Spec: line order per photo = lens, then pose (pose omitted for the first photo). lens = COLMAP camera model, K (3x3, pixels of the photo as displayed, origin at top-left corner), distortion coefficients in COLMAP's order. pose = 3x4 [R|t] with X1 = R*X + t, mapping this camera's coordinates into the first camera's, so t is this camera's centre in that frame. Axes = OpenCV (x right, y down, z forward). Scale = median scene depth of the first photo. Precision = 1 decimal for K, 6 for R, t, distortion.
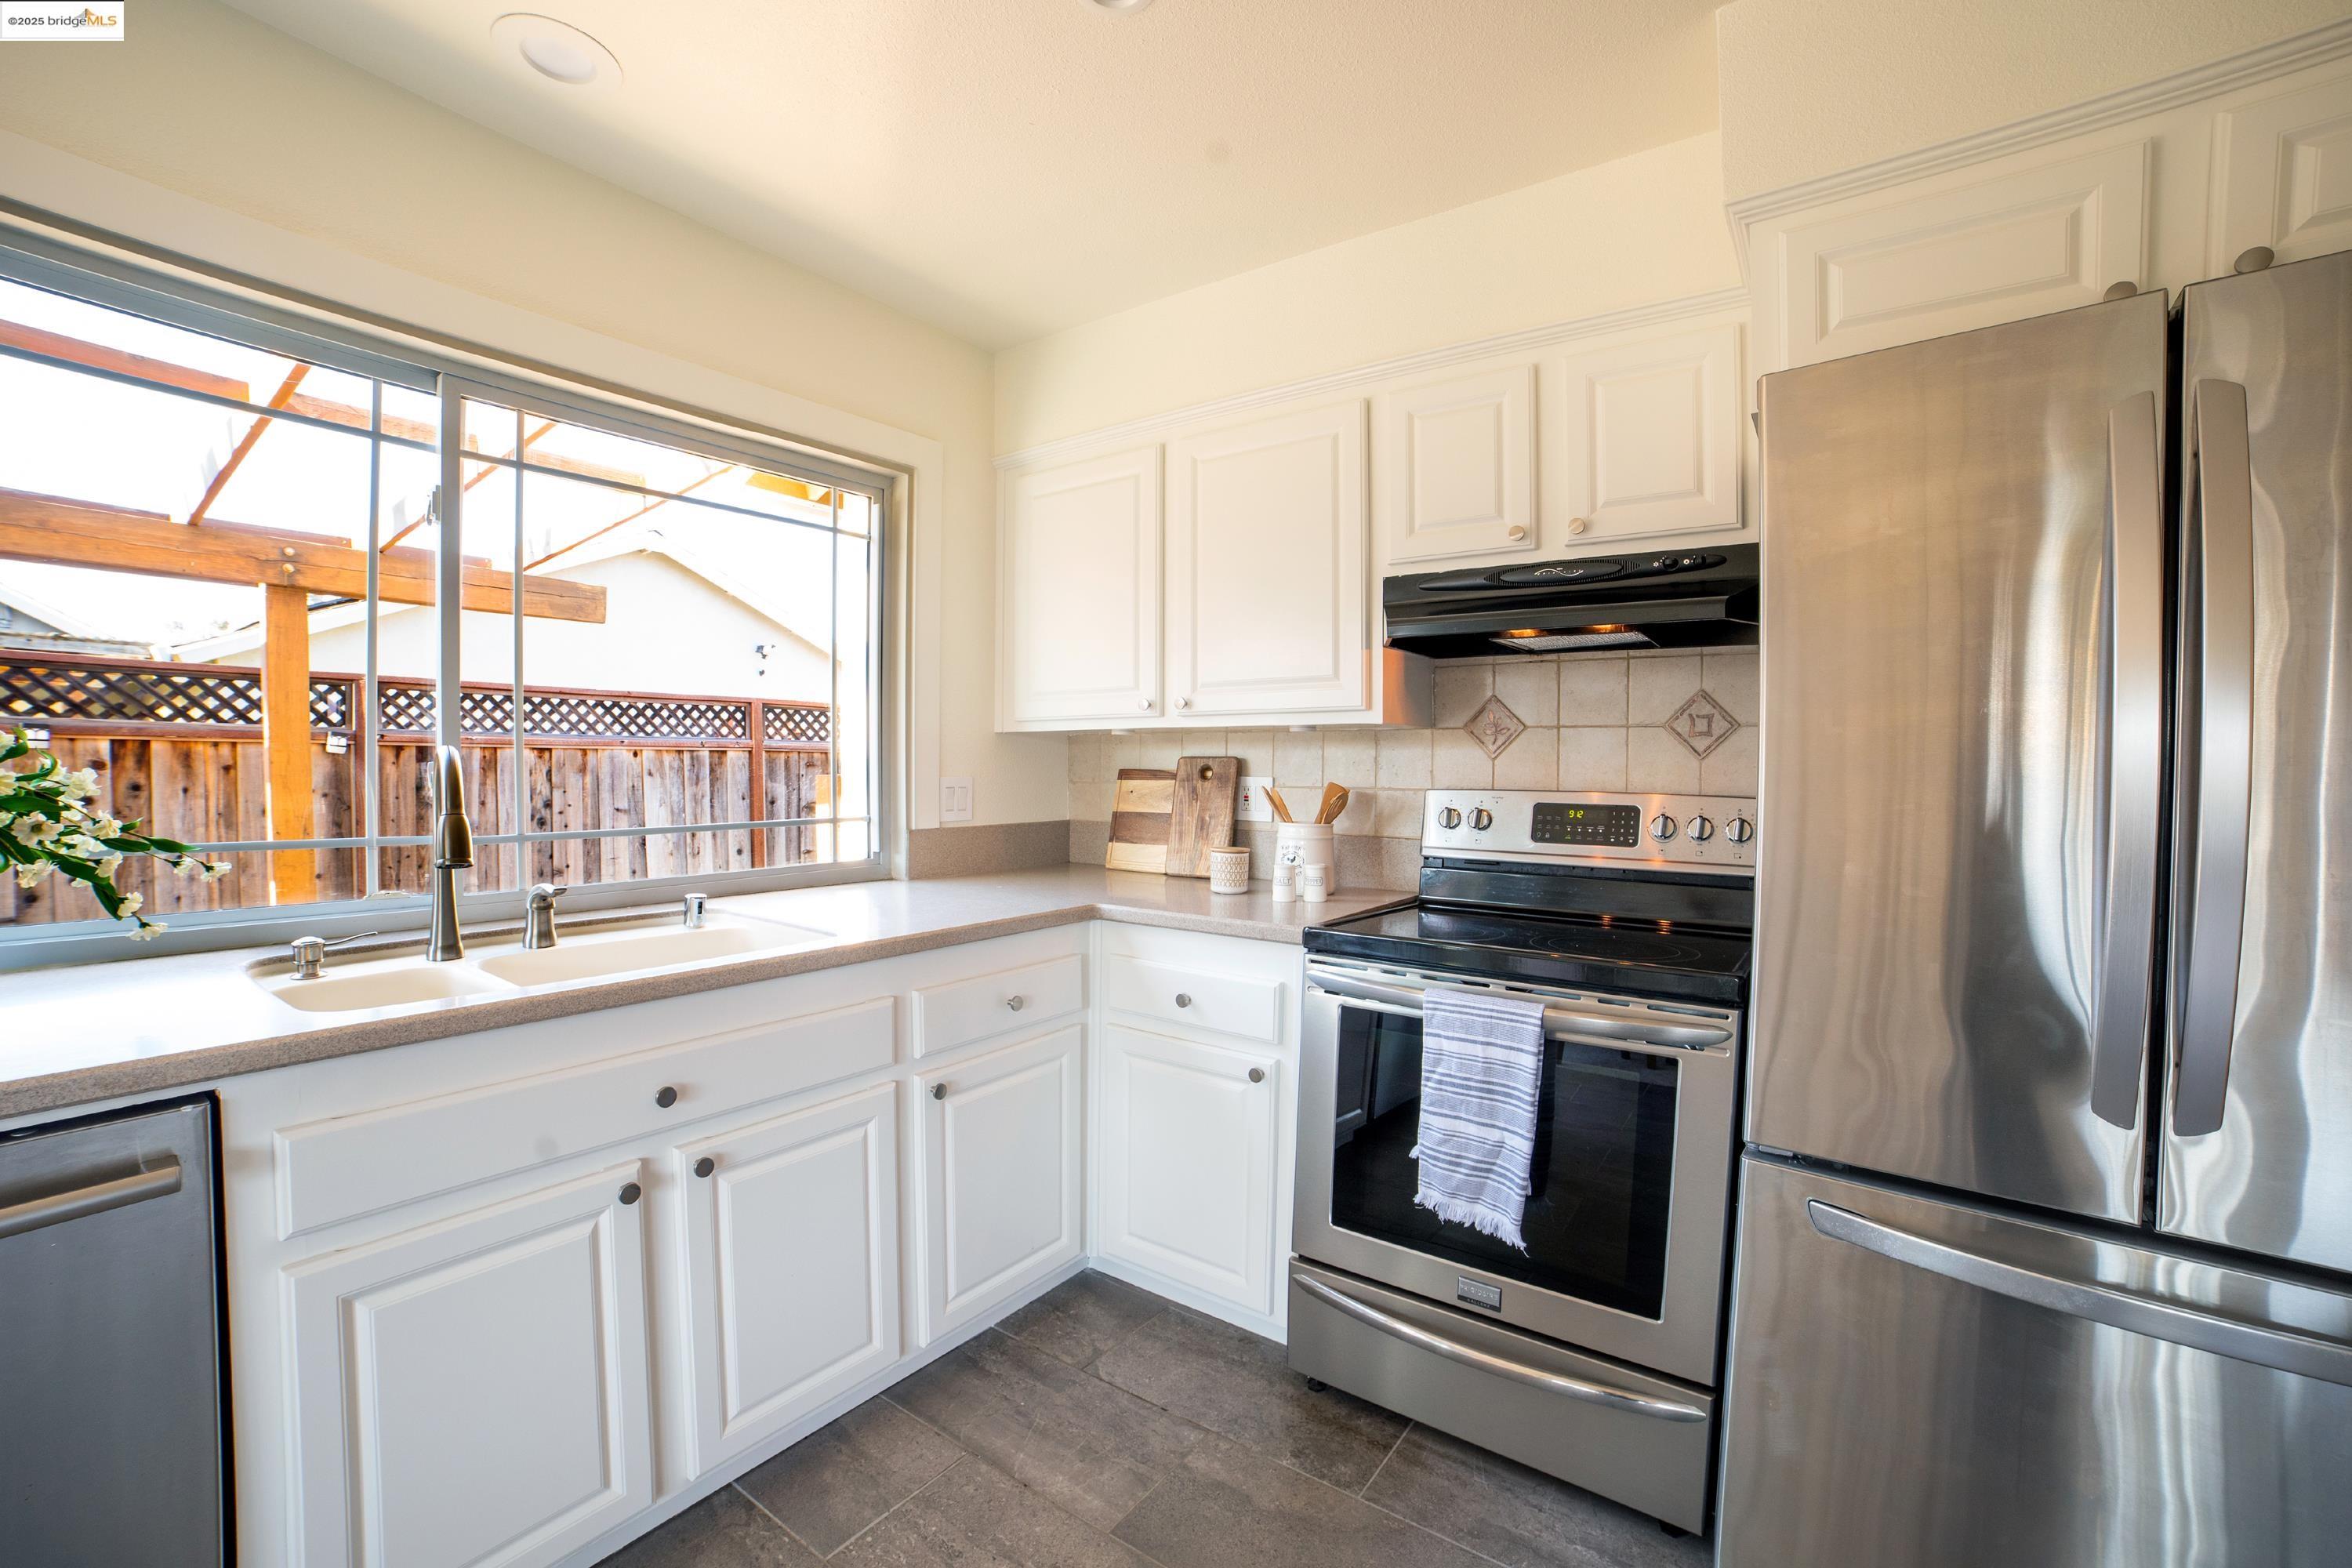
lens RADIAL K [[963.5, 0, 1176.0], [0, 963.5, 784.0], [0, 0, 1]] dist [-0.111175, 0.024611]
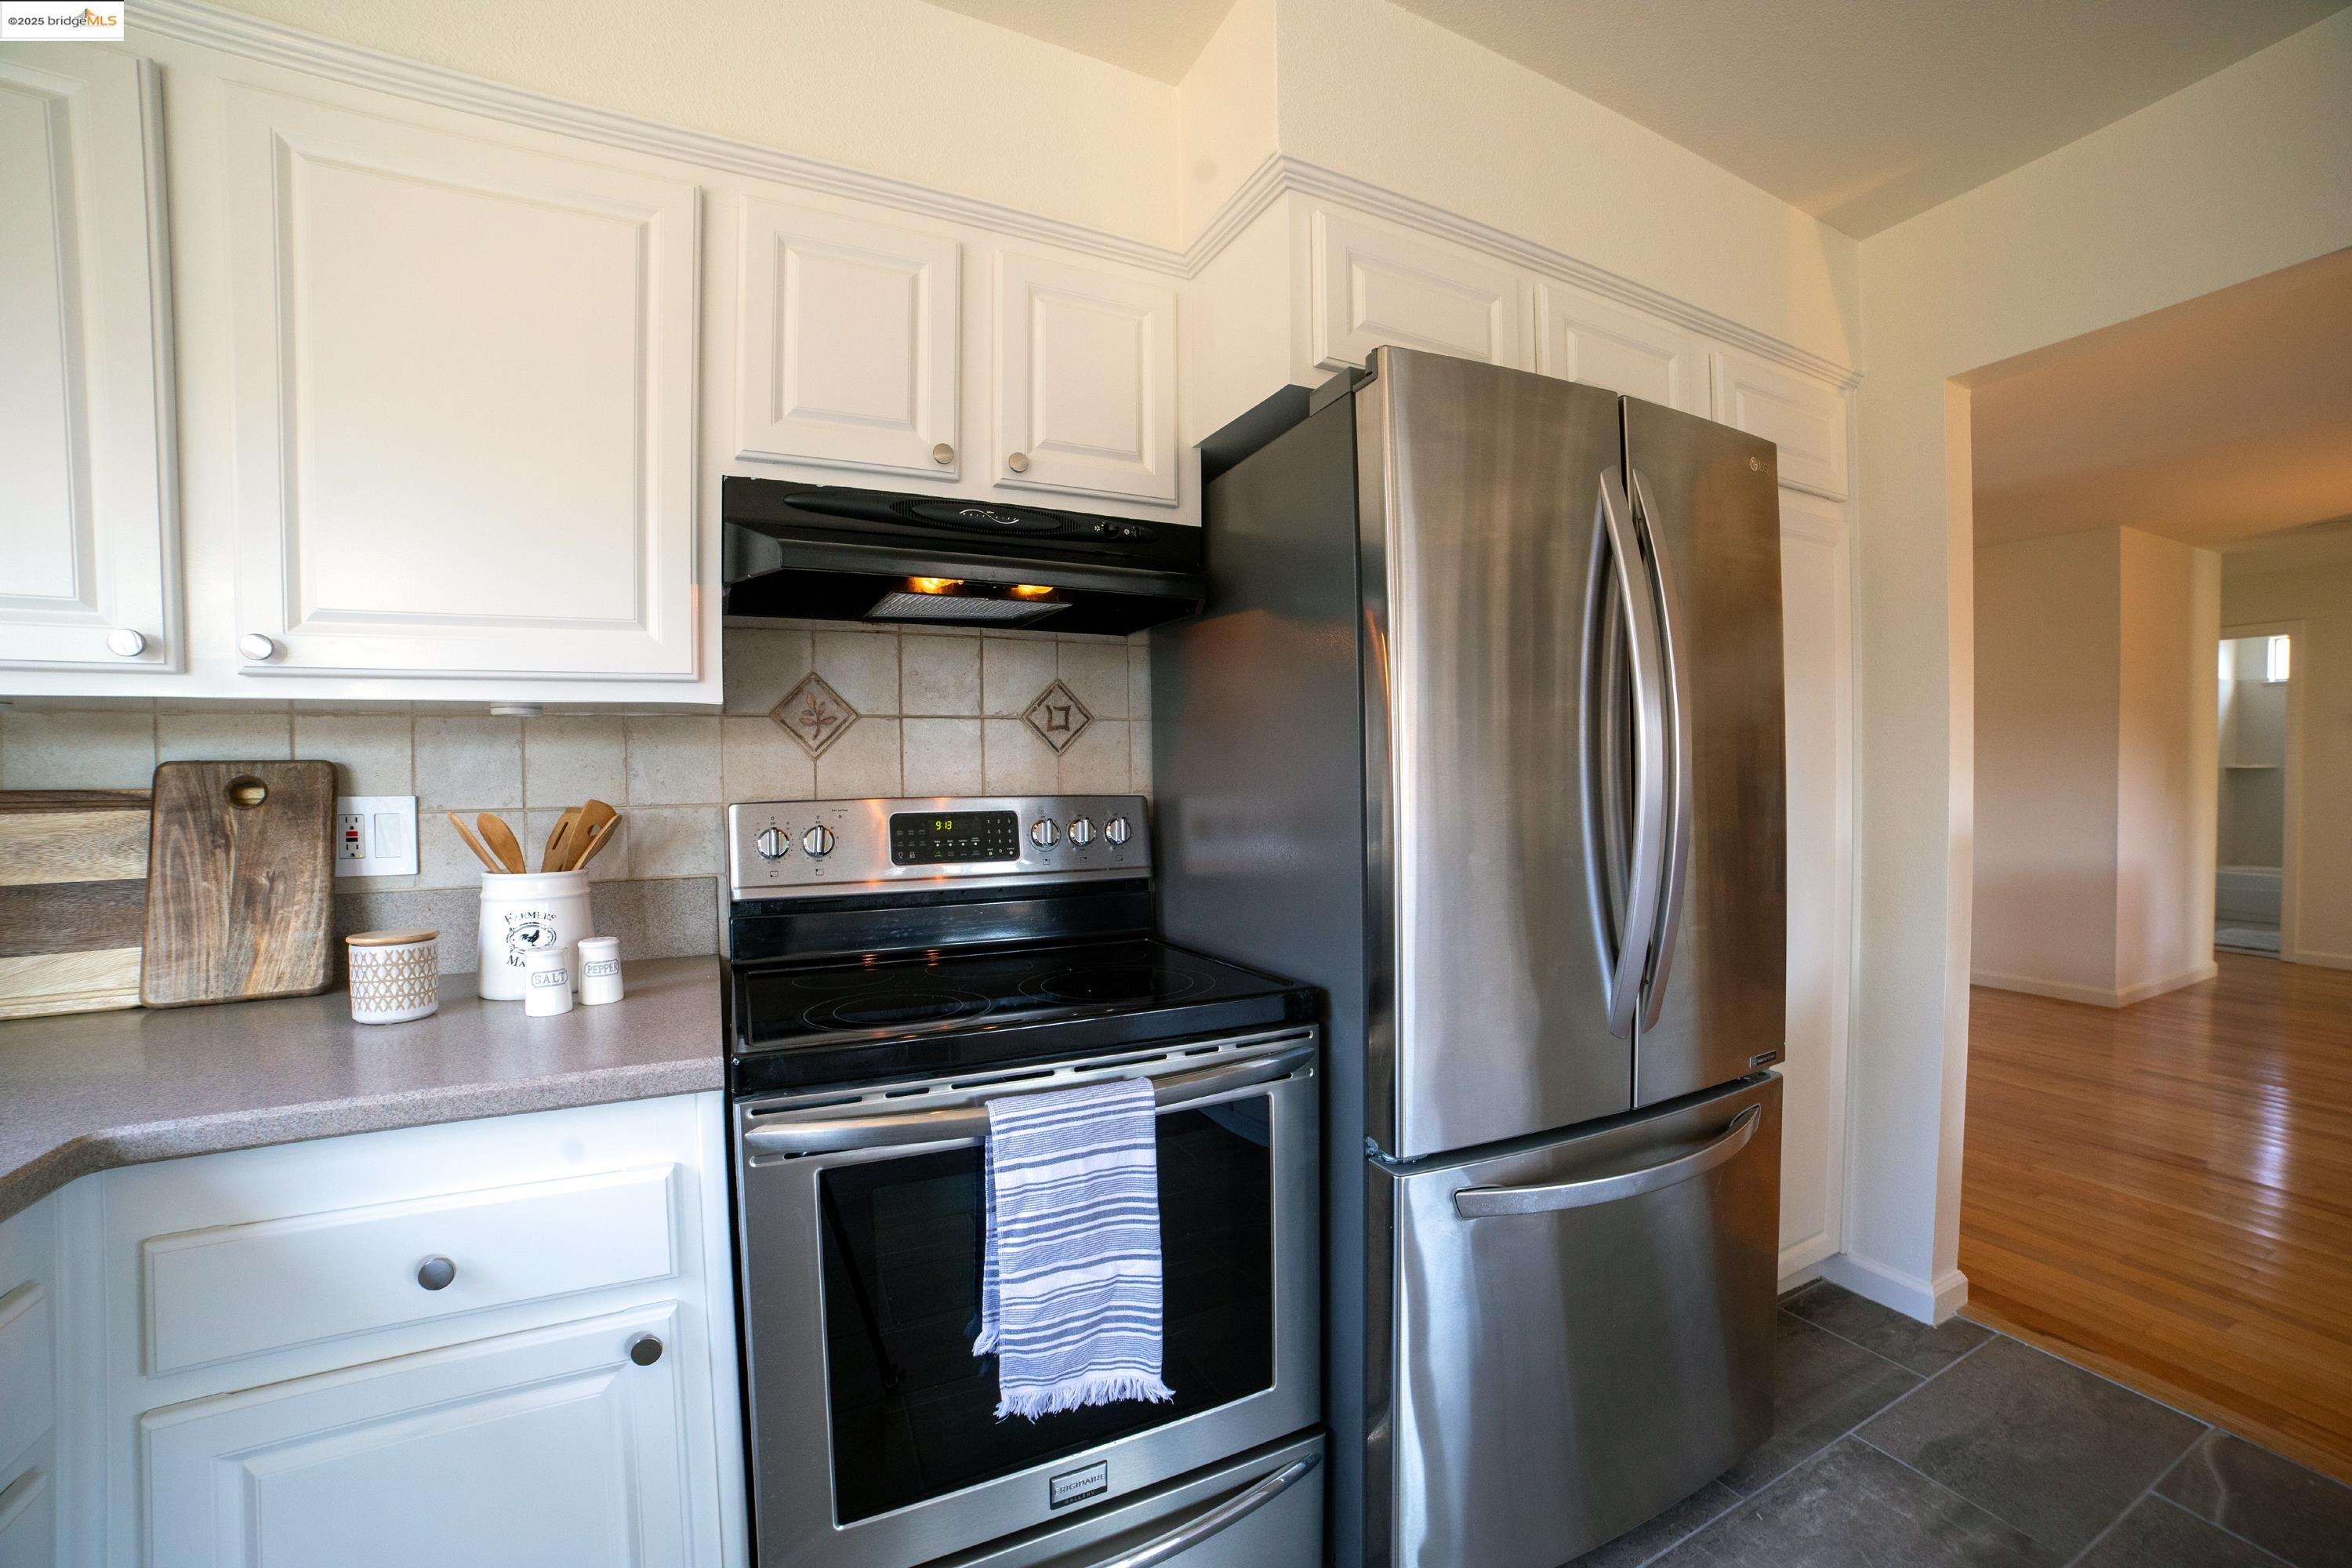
lens RADIAL K [[936.7, 0, 1169.2], [0, 936.7, 787.5], [0, 0, 1]] dist [-0.104075, 0.034221]
pose [[0.472265, -0.033314, 0.880827, -0.176949], [0.031626, 0.999283, 0.020837, -0.010283], [-0.880889, 0.018017, 0.472980, 0.437703]]
